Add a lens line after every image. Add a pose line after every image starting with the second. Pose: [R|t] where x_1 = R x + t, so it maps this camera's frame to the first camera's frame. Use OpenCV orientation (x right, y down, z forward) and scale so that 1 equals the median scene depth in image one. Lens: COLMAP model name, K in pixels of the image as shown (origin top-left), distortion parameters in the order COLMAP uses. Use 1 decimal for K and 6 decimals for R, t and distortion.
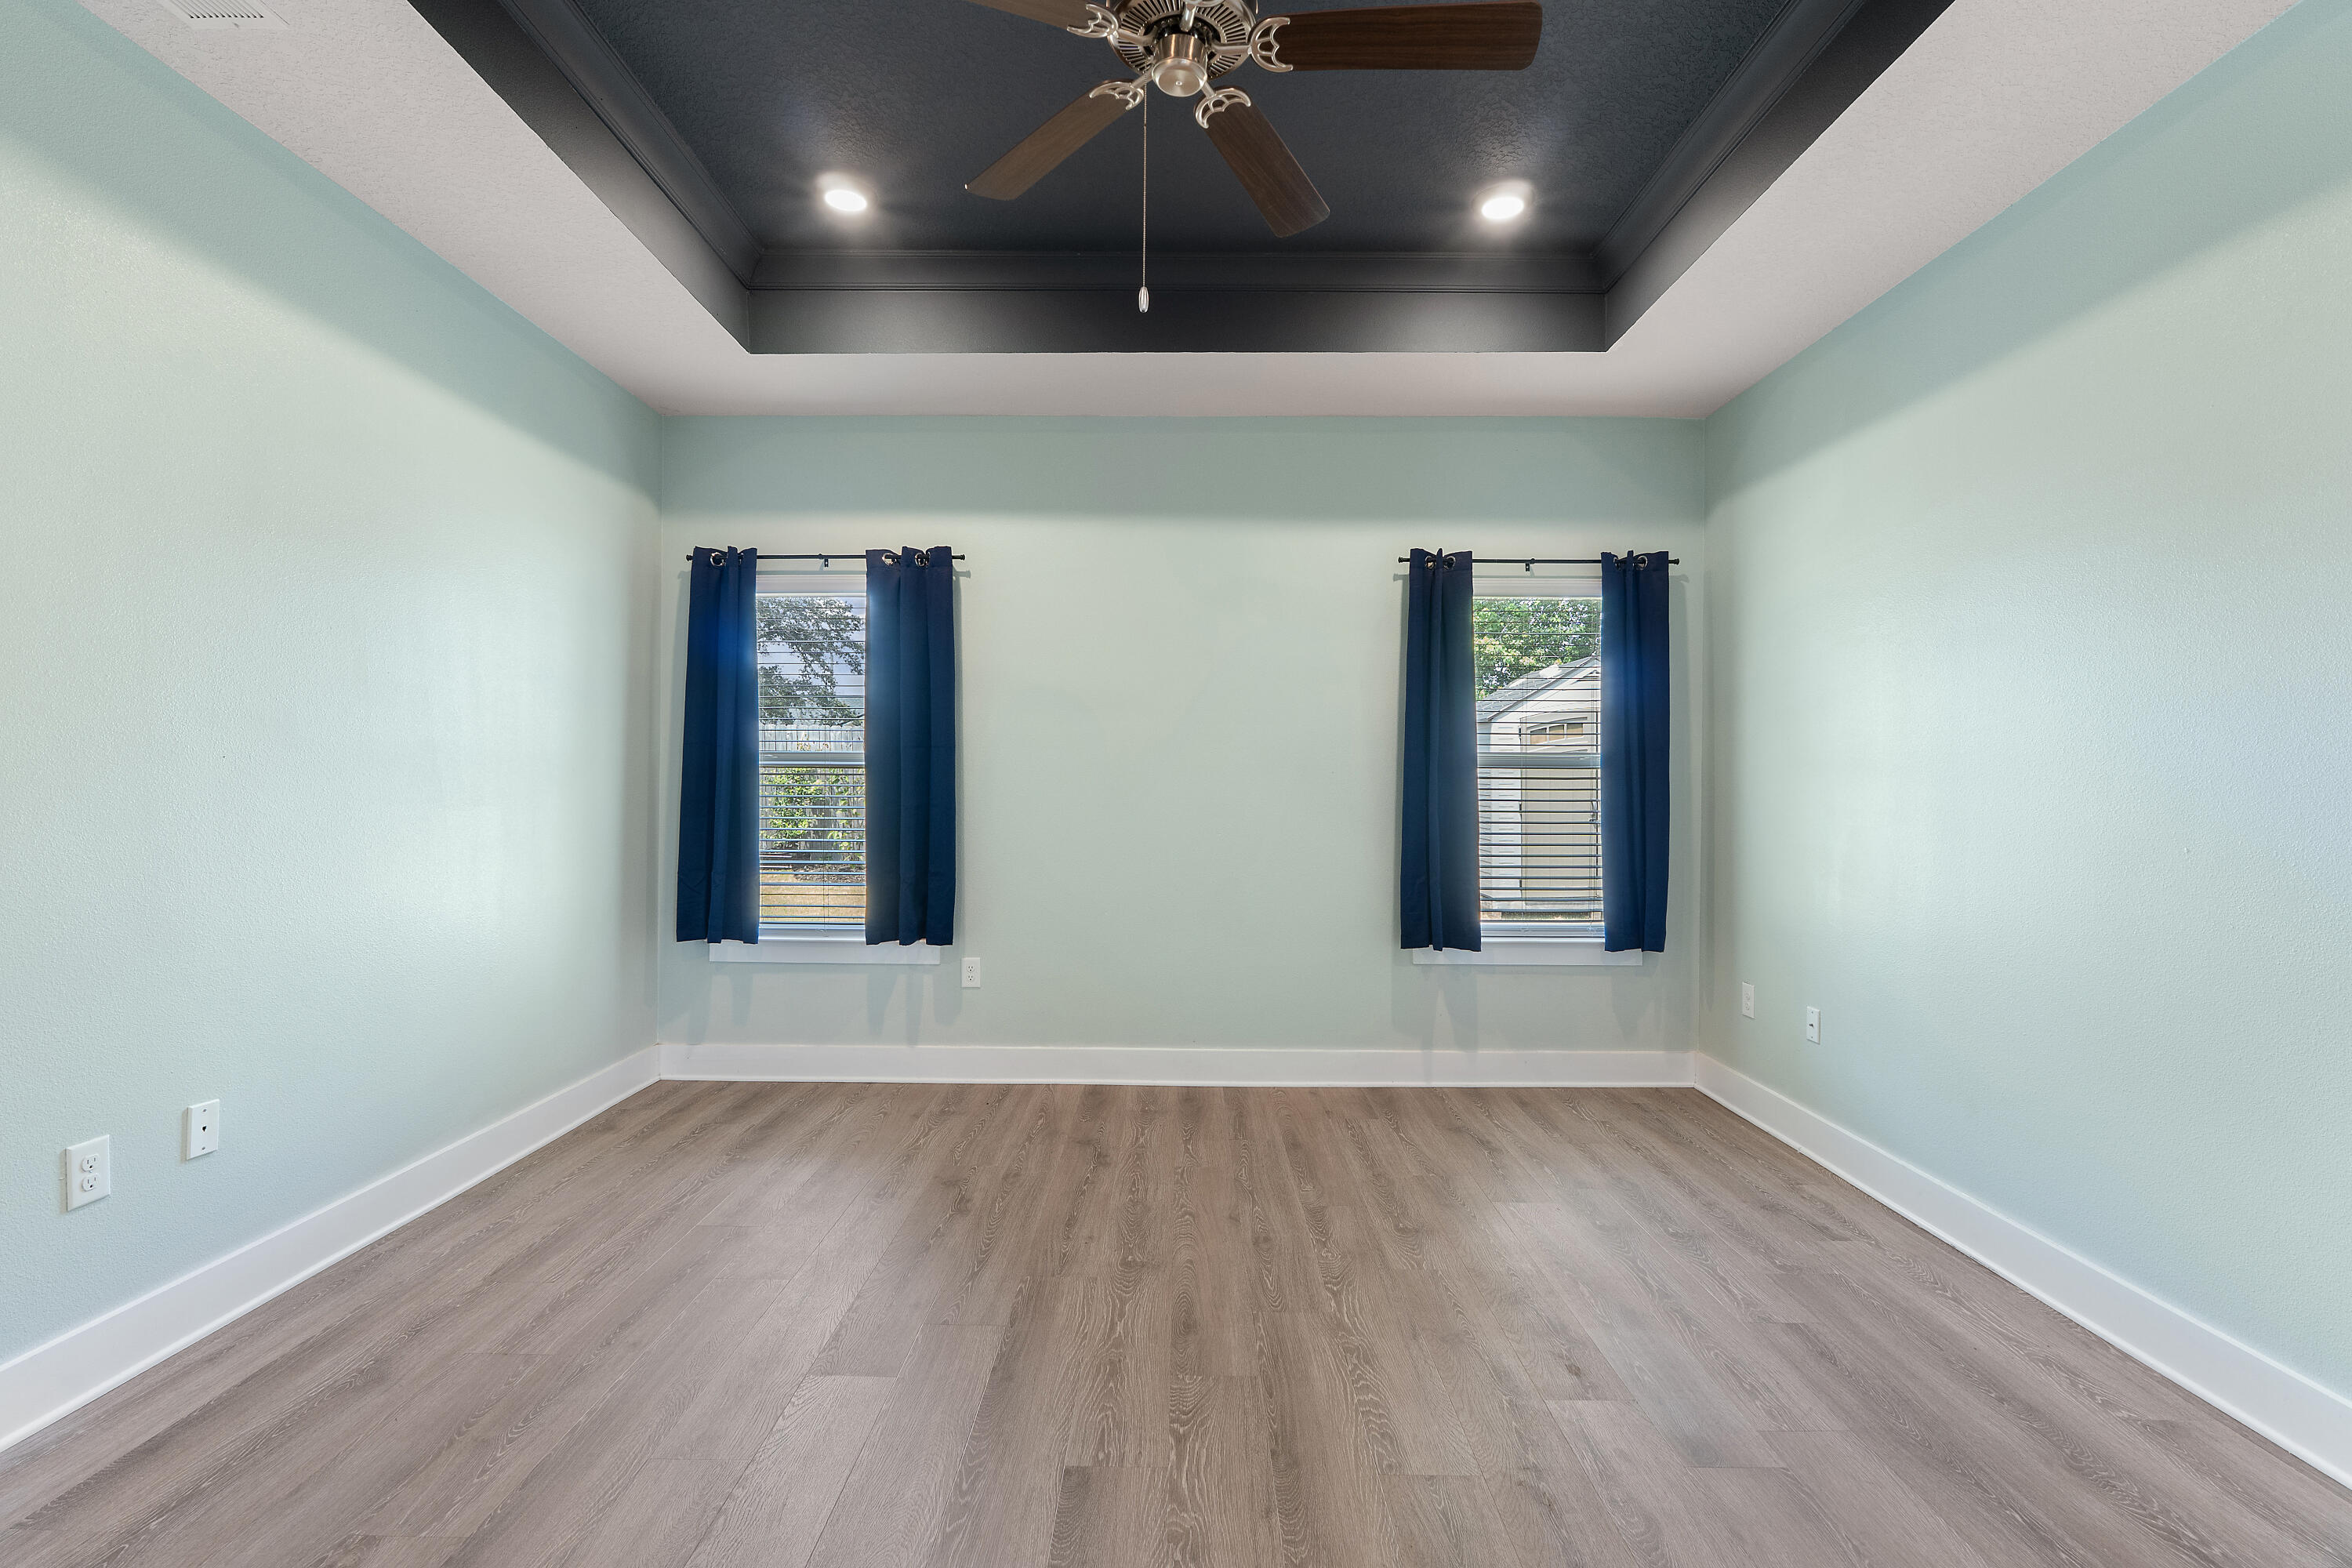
lens RADIAL K [[1064.8, 0, 1173.9], [0, 1064.8, 780.7], [0, 0, 1]] dist [-0.008614, -0.000538]
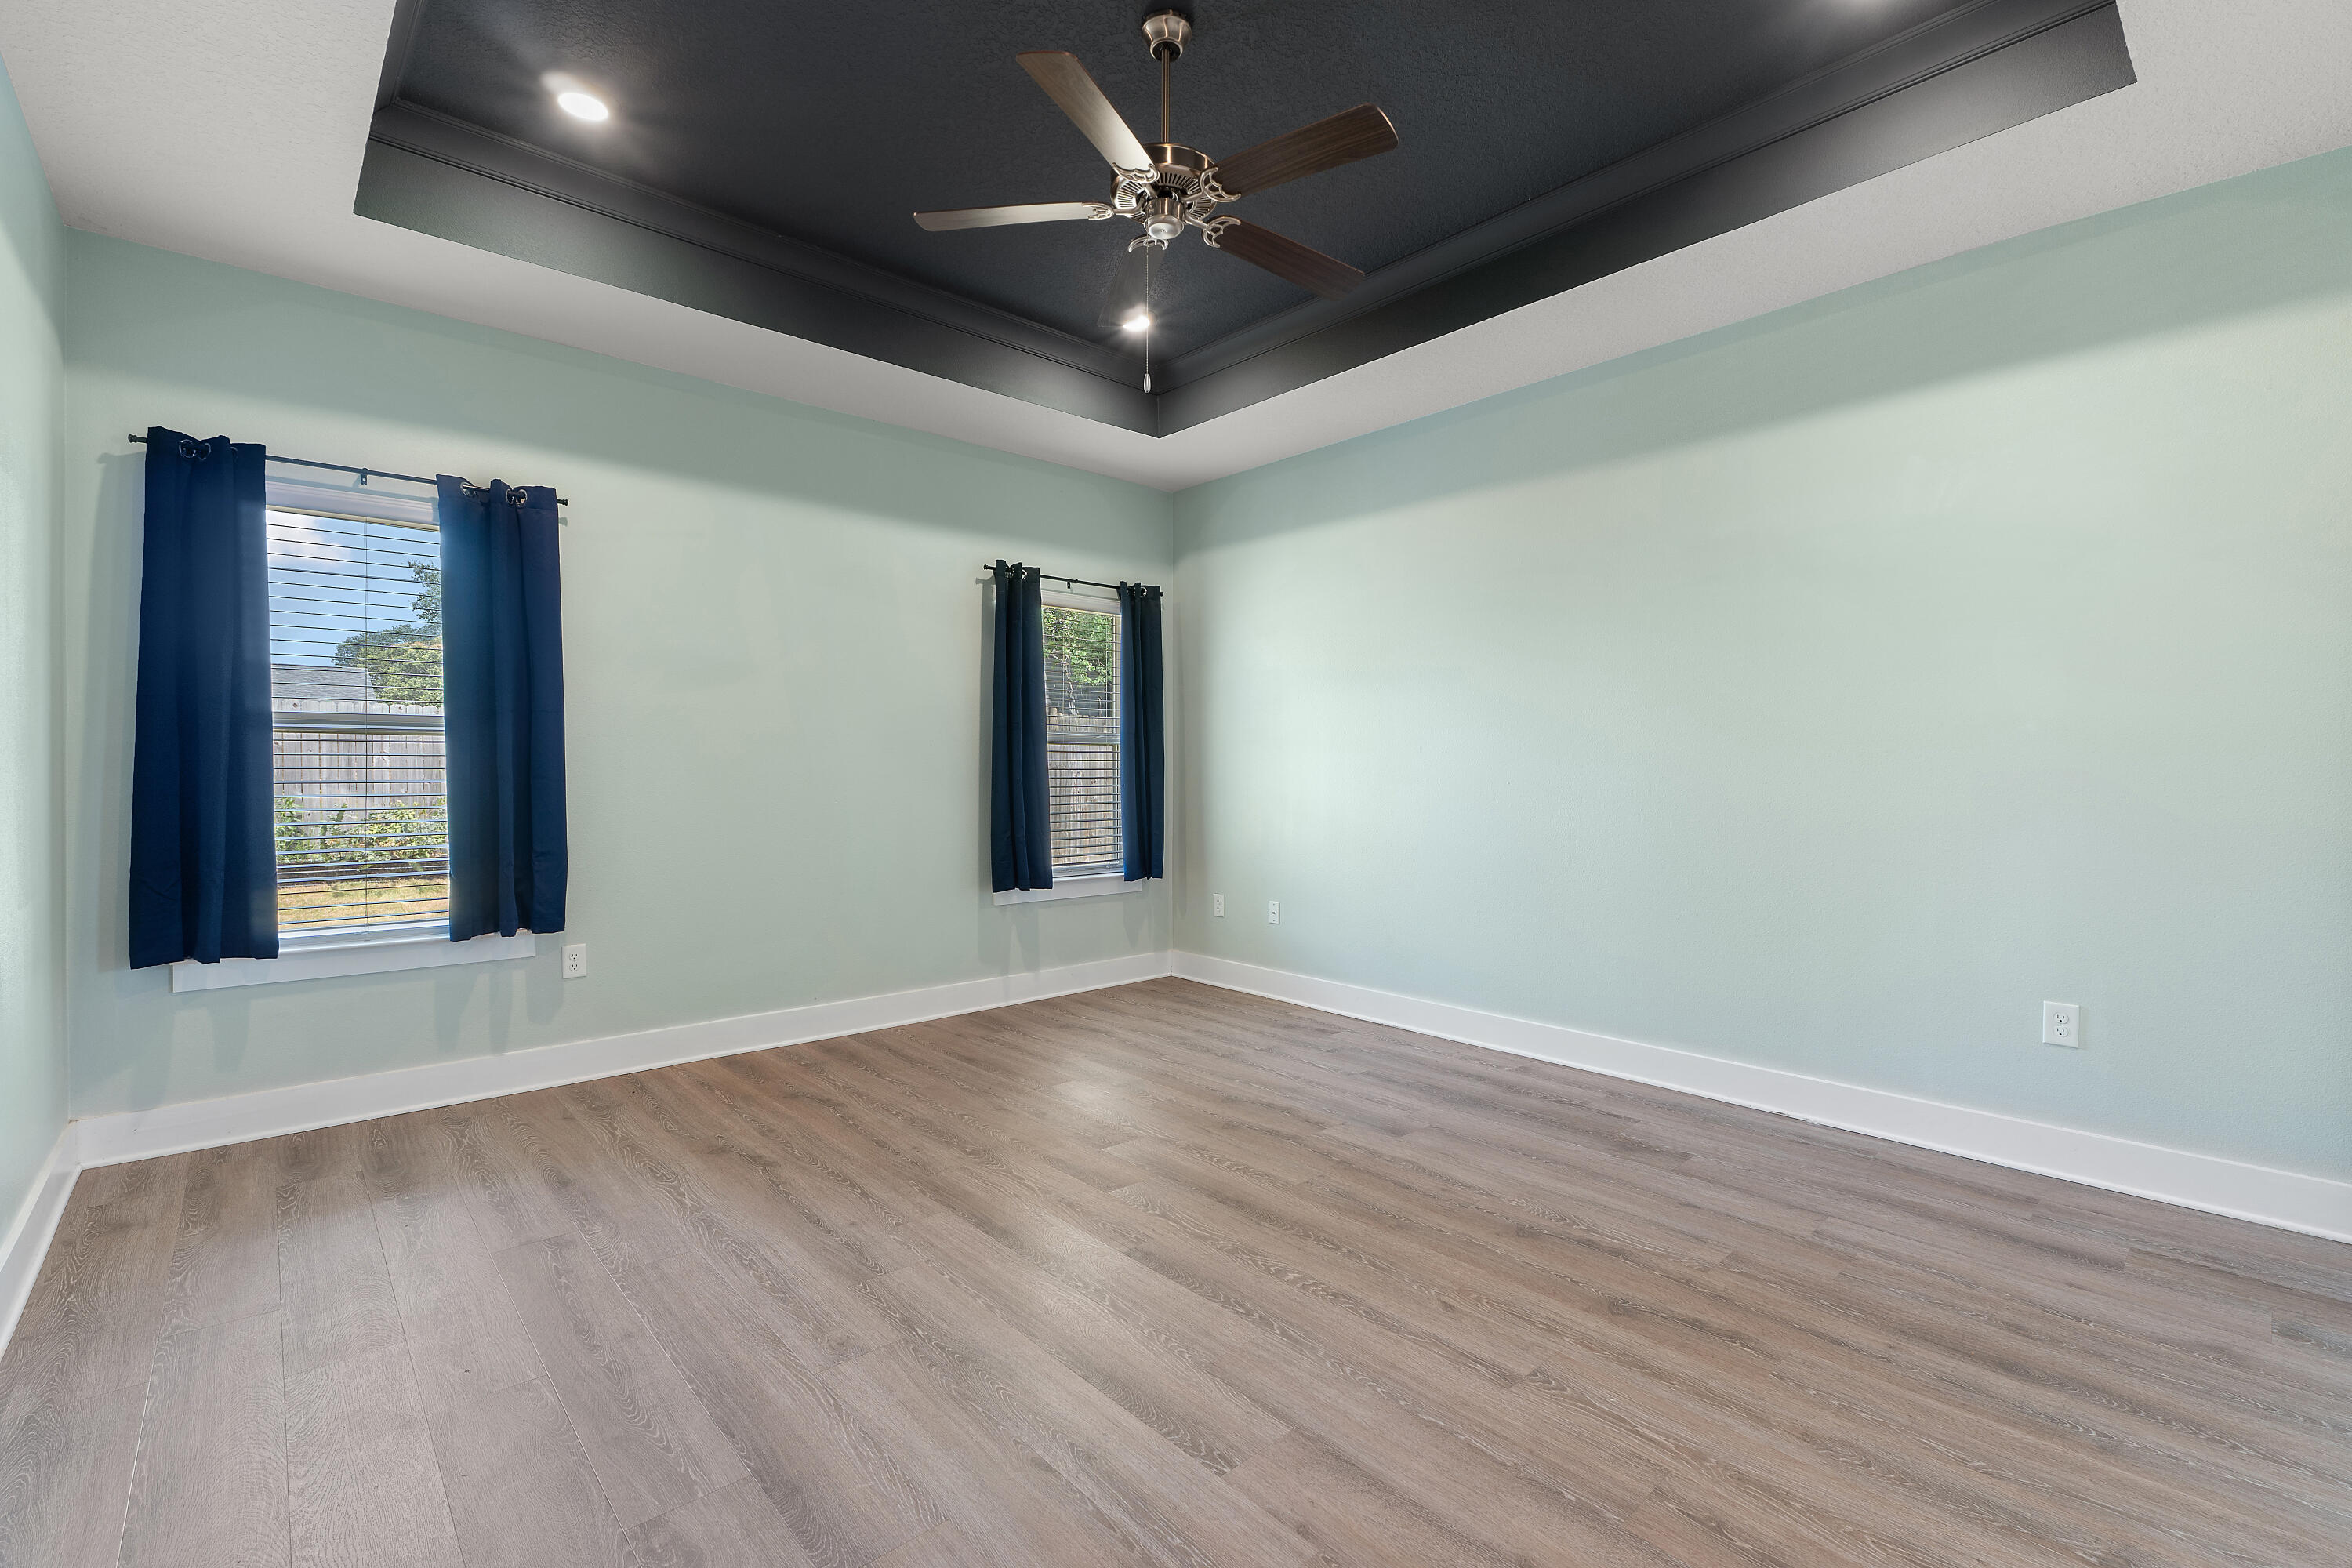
lens RADIAL K [[1045.7, 0, 1176.1], [0, 1045.7, 784.9], [0, 0, 1]] dist [-0.008031, -0.000239]
pose [[0.730799, -0.014757, 0.682433, -0.442184], [0.003176, 0.999829, 0.018220, 0.015484], [-0.682585, -0.011148, 0.730721, -0.001247]]
